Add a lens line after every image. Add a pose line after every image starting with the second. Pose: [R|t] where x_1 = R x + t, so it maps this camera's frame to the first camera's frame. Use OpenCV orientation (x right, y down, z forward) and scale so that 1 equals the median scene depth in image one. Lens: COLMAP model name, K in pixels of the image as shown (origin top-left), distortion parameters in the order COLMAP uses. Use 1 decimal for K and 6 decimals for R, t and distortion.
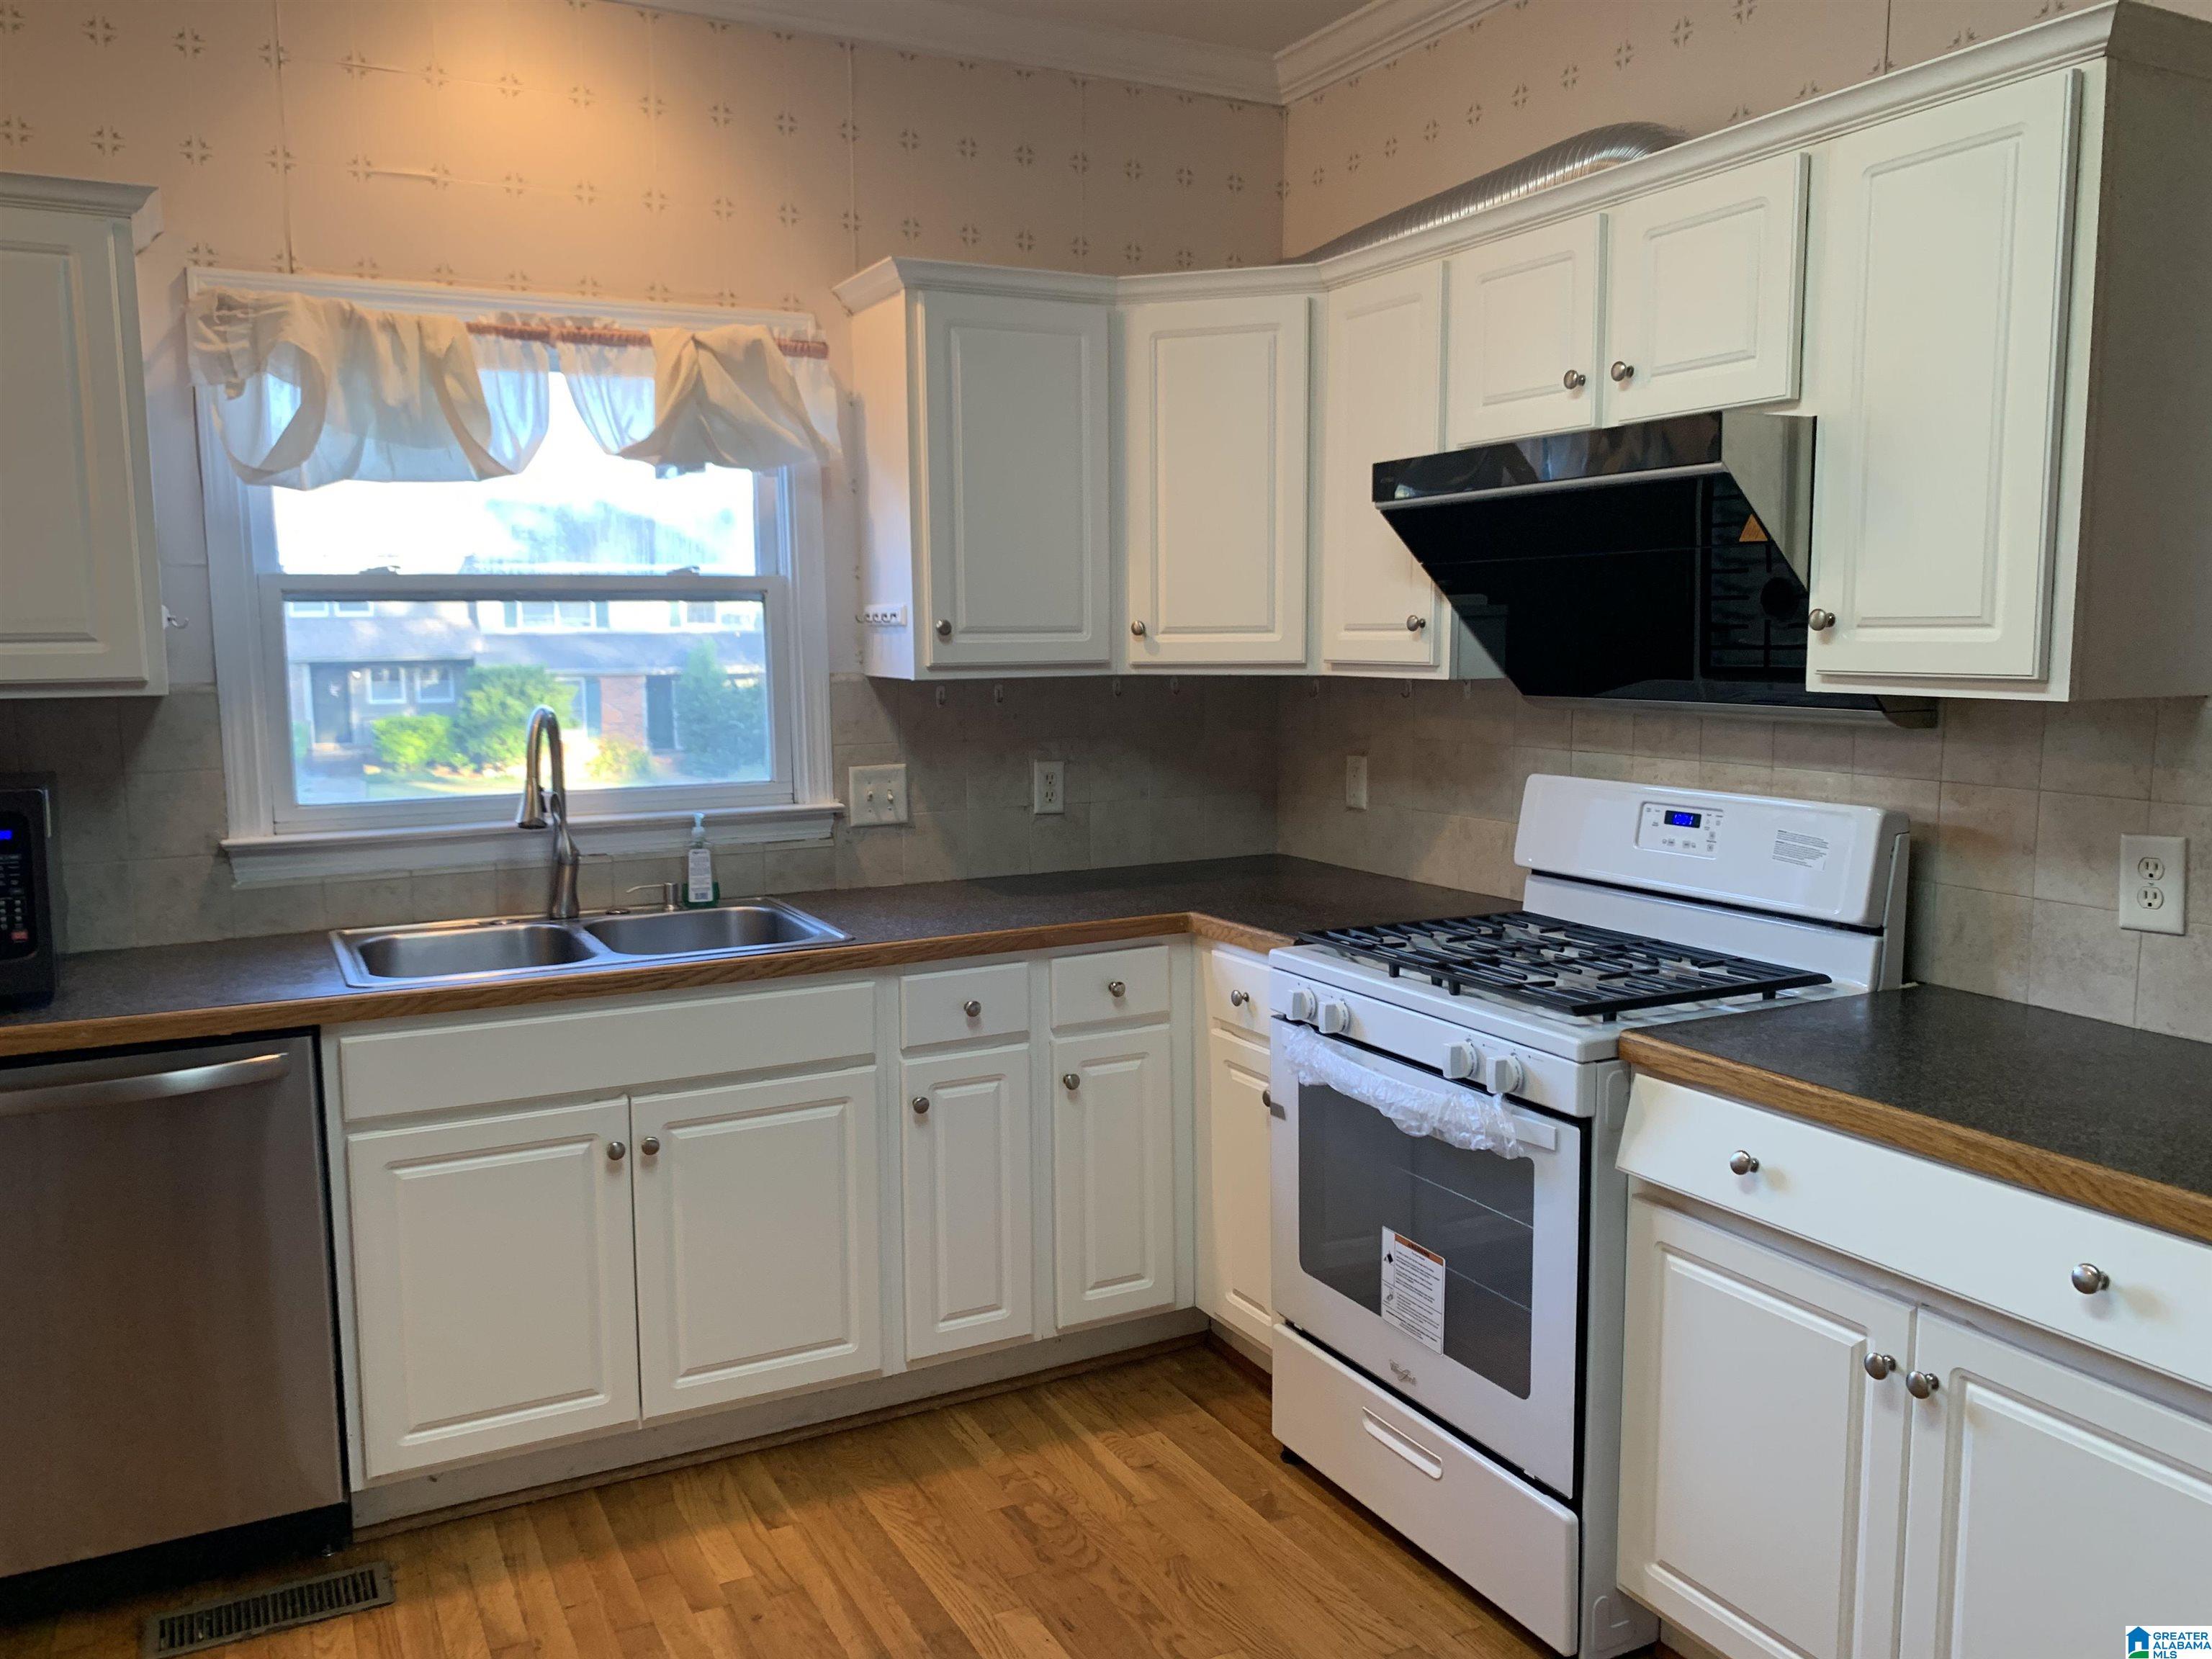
lens RADIAL K [[1692.6, 0, 1084.2], [0, 1692.6, 817.9], [0, 0, 1]] dist [0.030972, -0.058838]
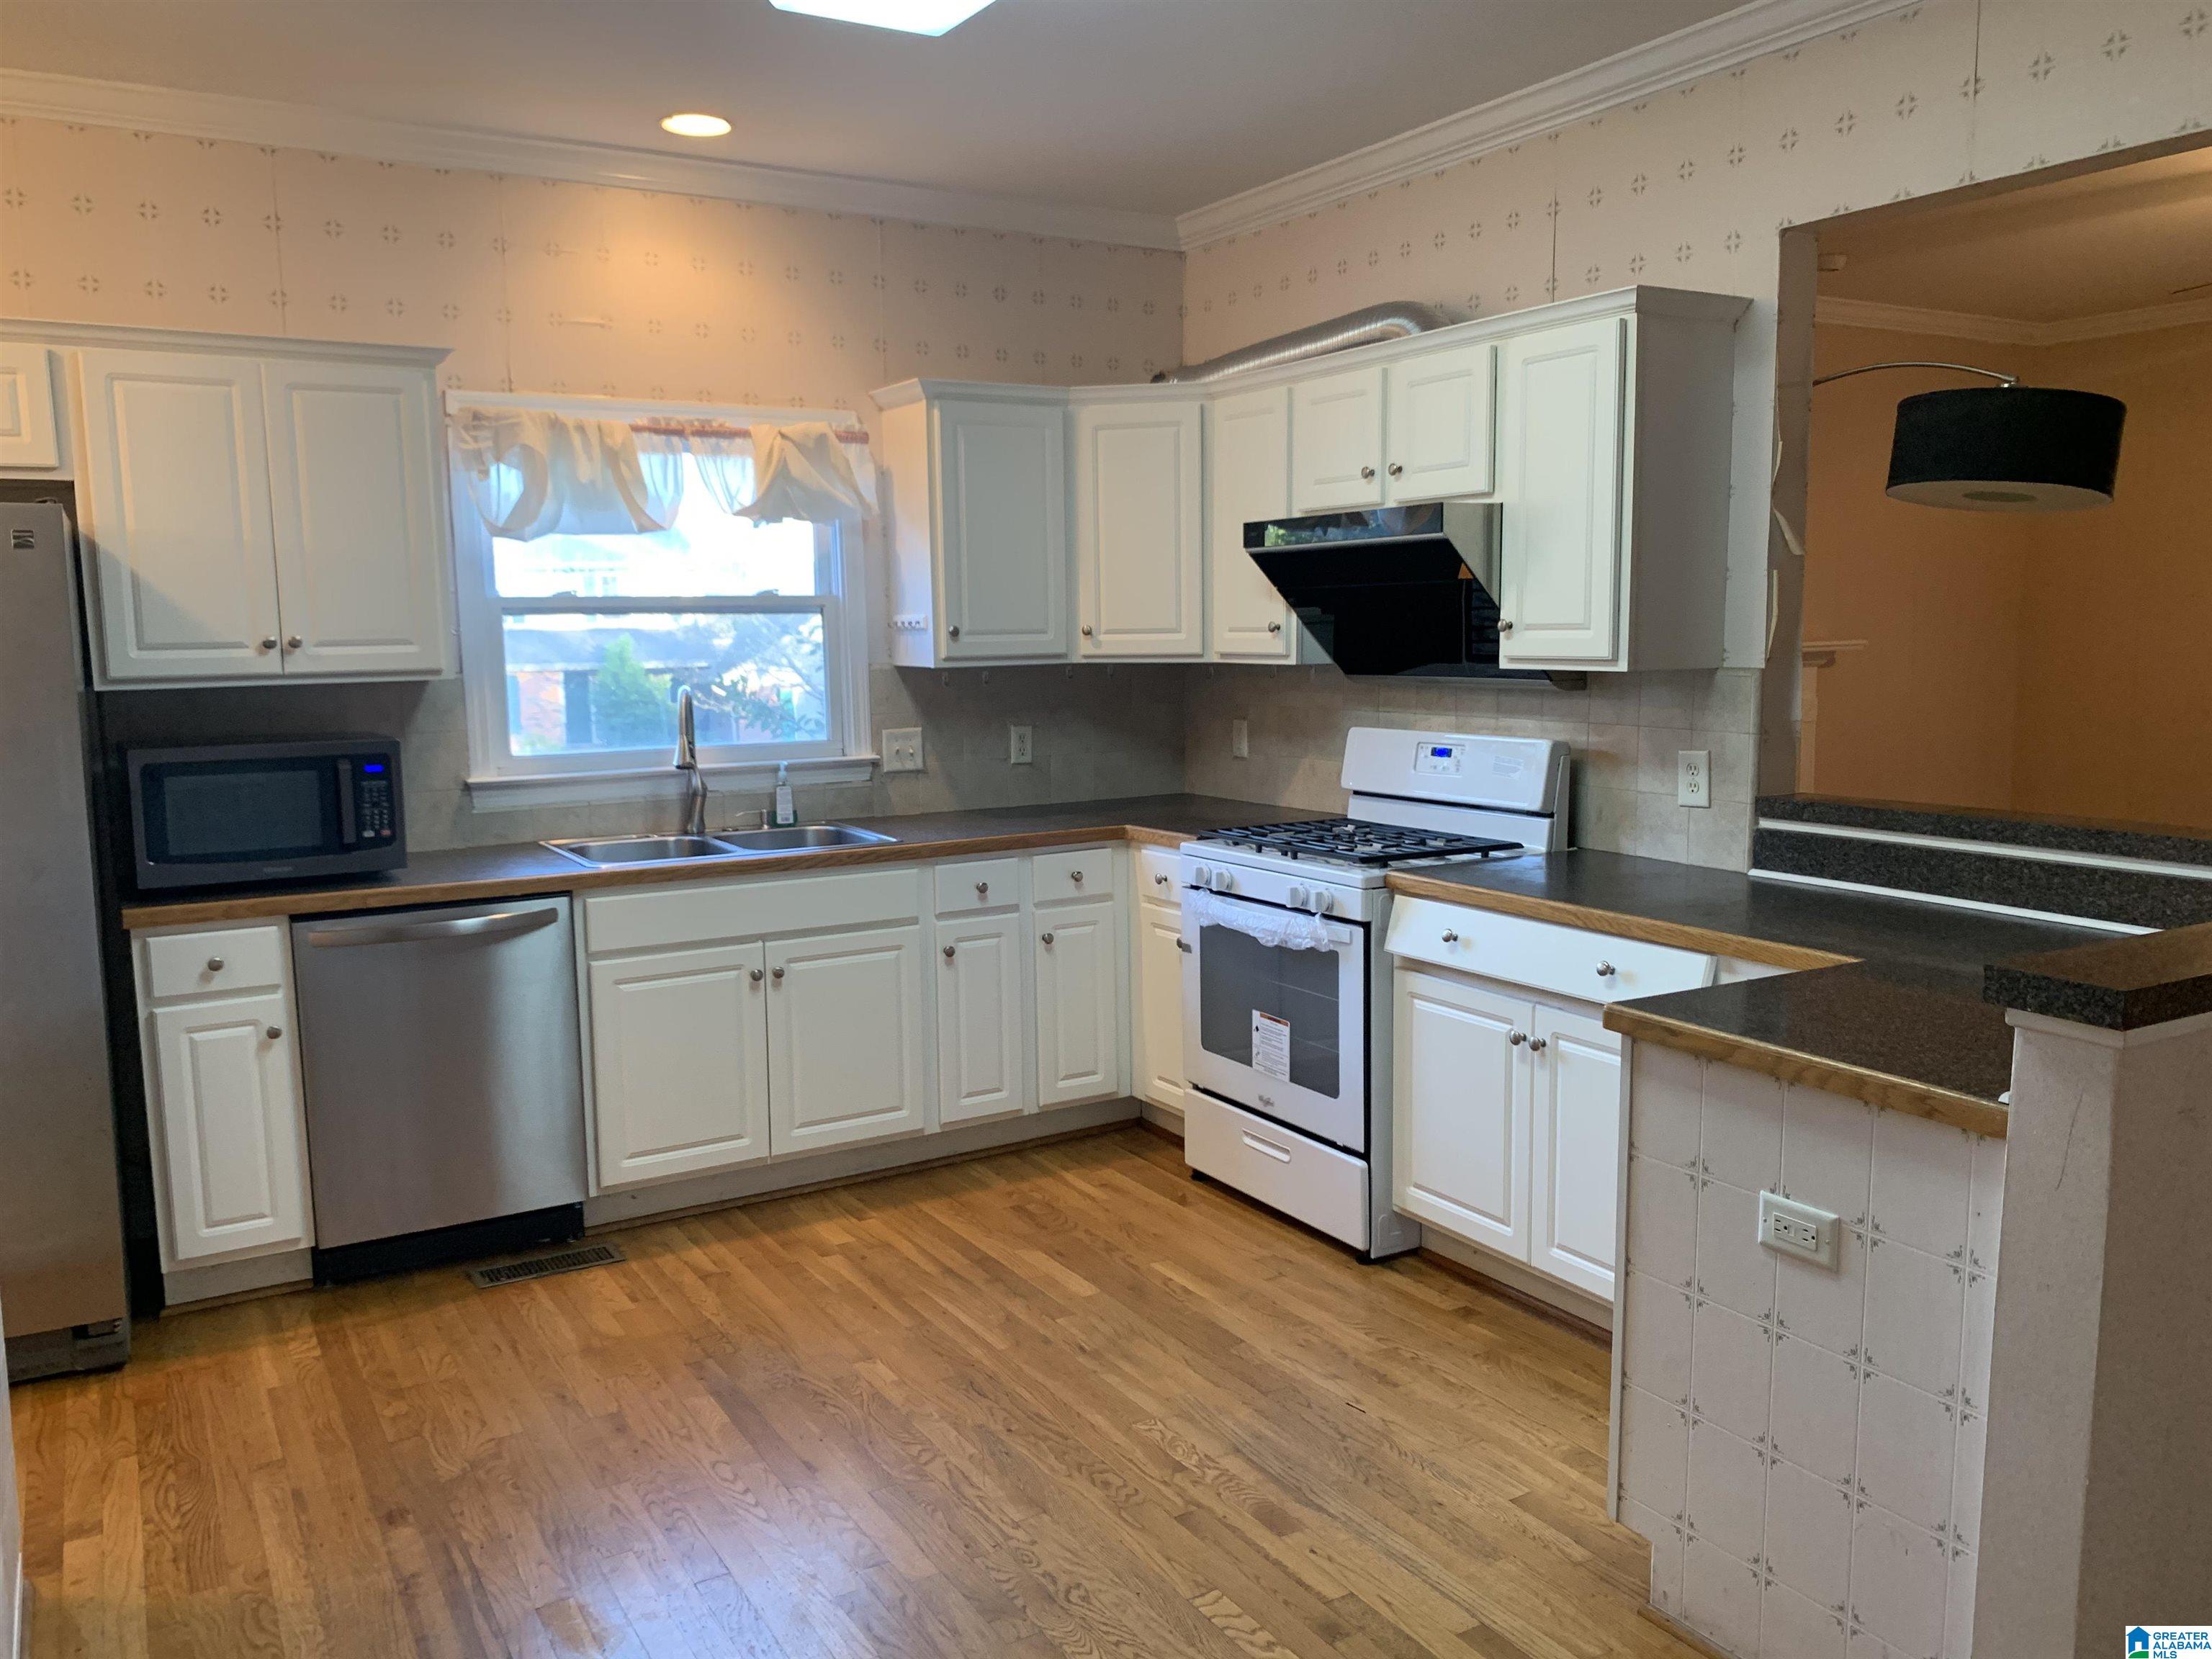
lens RADIAL K [[1692.6, 0, 1101.3], [0, 1692.6, 824.6], [0, 0, 1]] dist [0.030972, -0.058838]
pose [[0.997897, -0.013007, 0.063505, -0.056889], [0.012520, 0.999889, 0.008055, 0.048016], [-0.063602, -0.007243, 0.997949, -0.506192]]
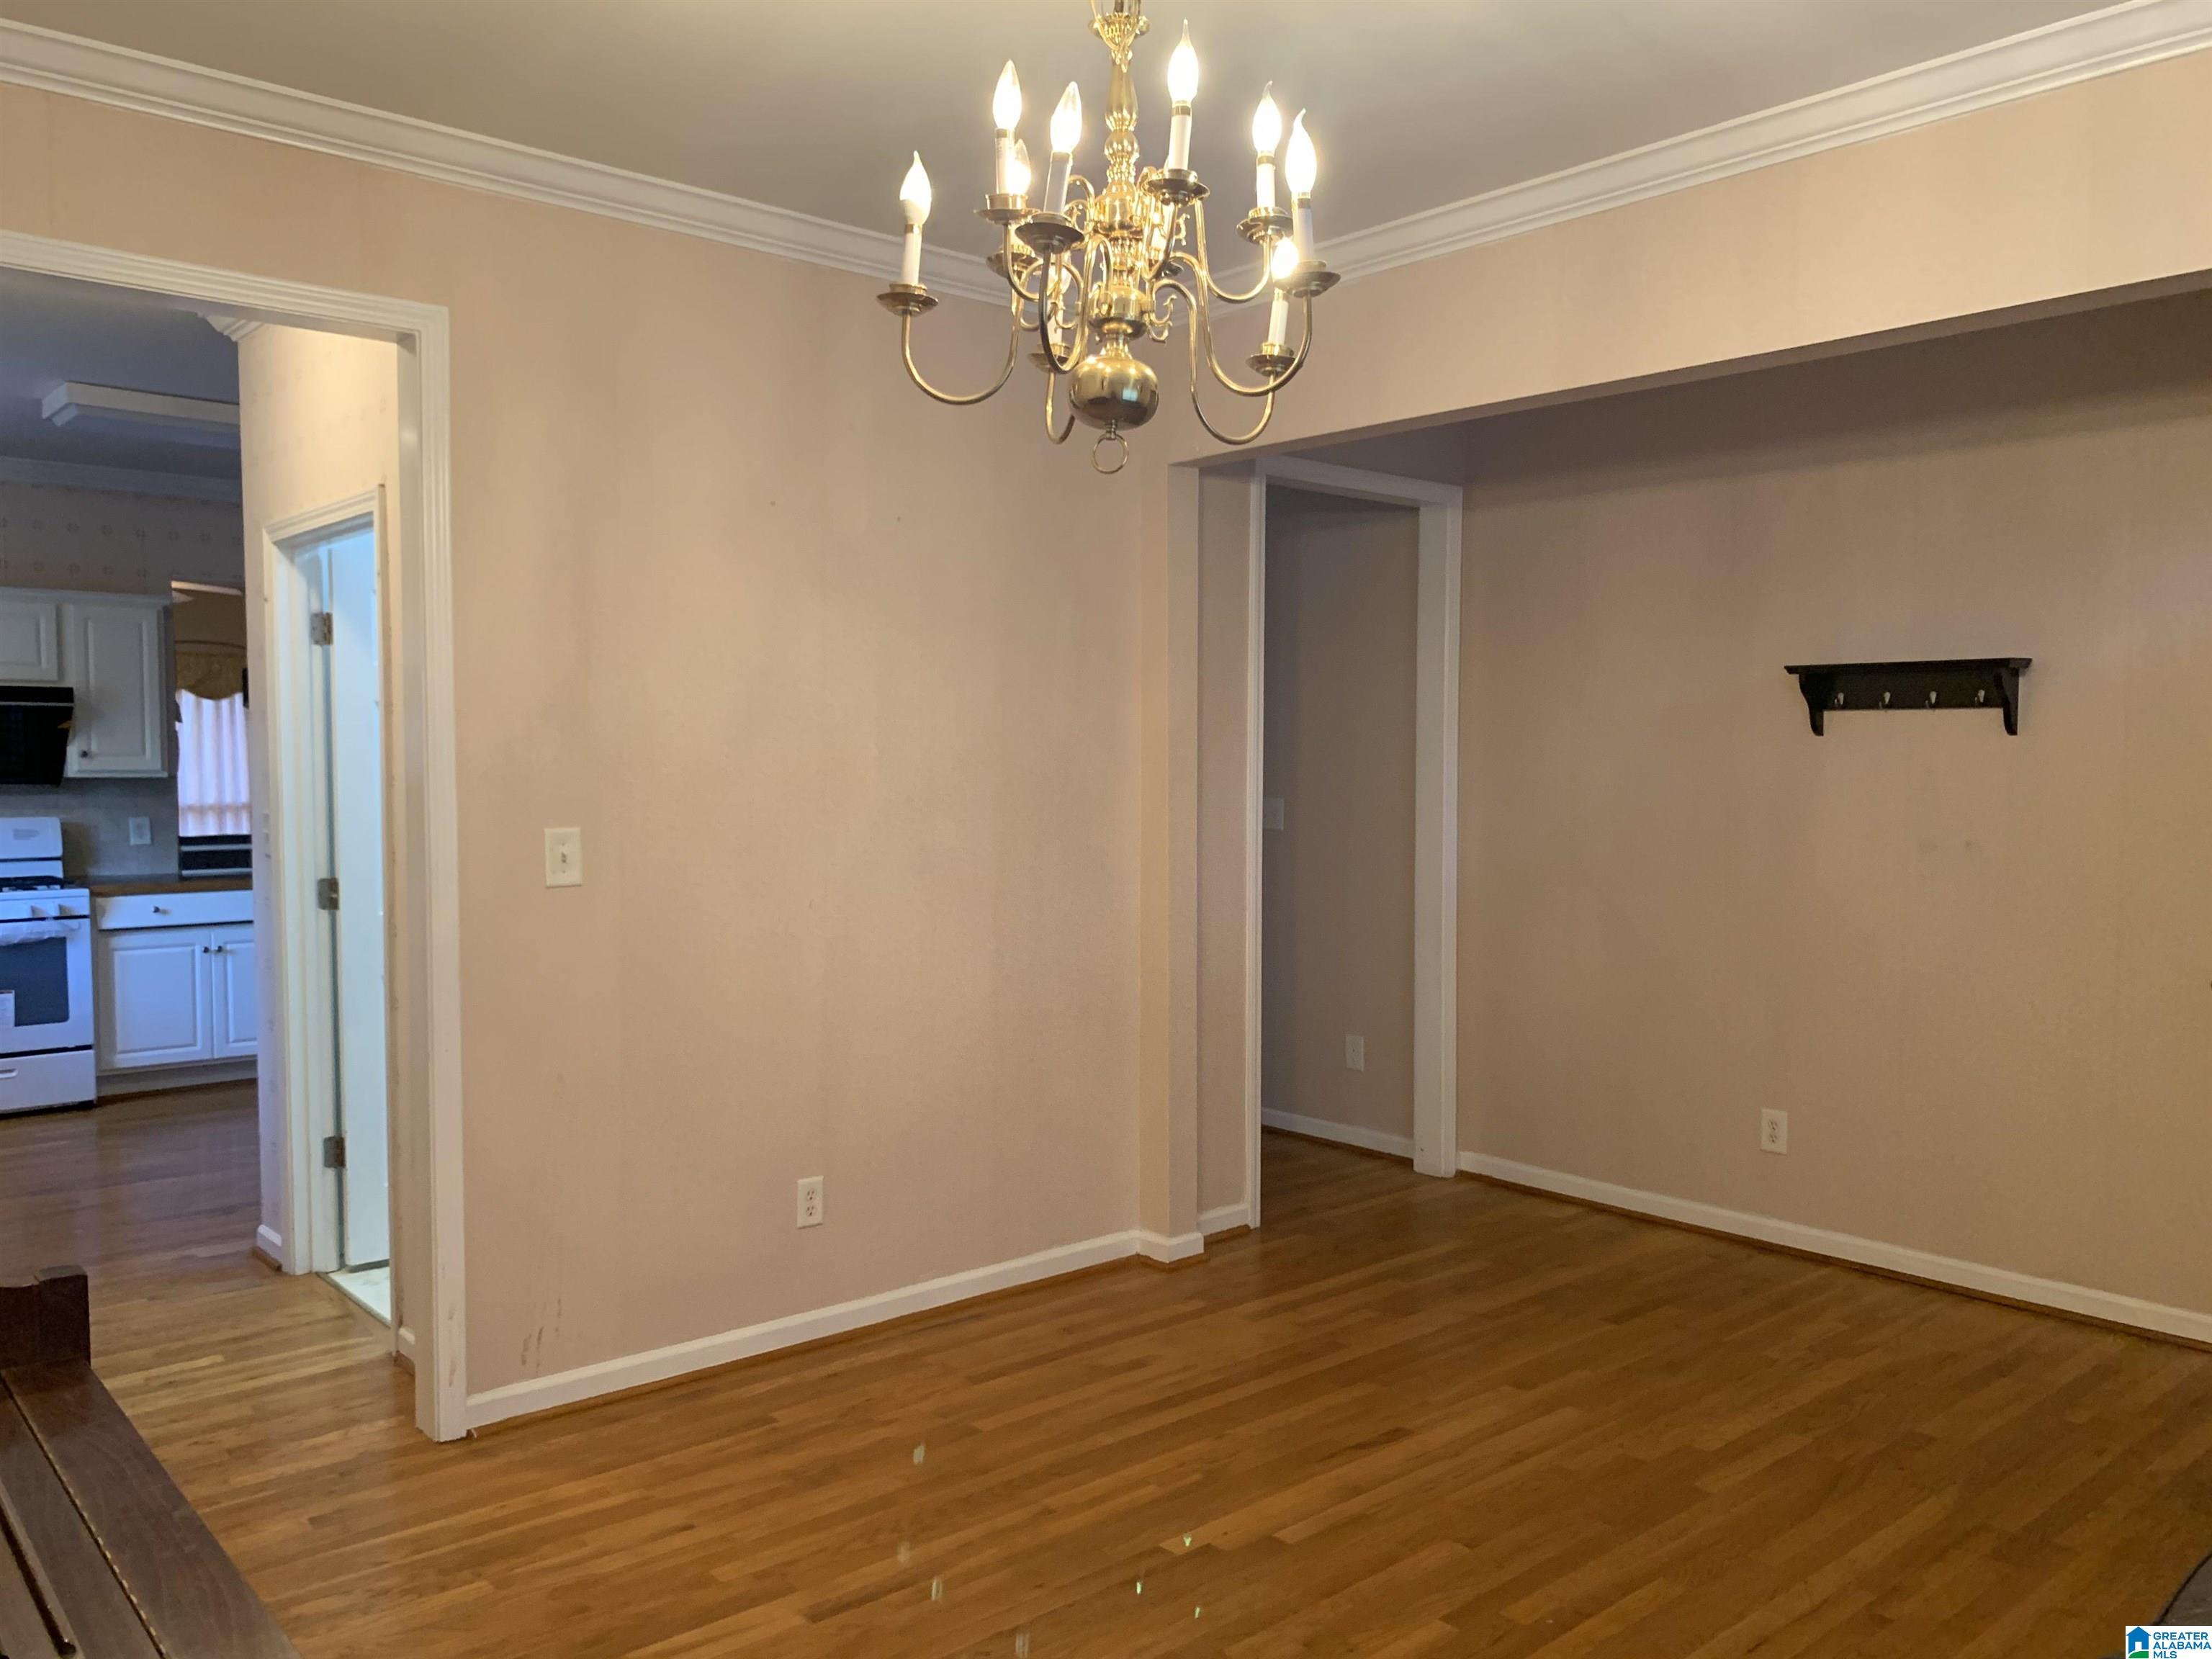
lens RADIAL K [[1692.6, 0, 1125.9], [0, 1692.6, 827.3], [0, 0, 1]] dist [0.030972, -0.058838]
pose [[-0.253262, -0.033891, 0.966804, -2.407241], [0.113900, 0.991390, 0.064590, 0.026751], [-0.960669, 0.126477, -0.247221, -0.046465]]
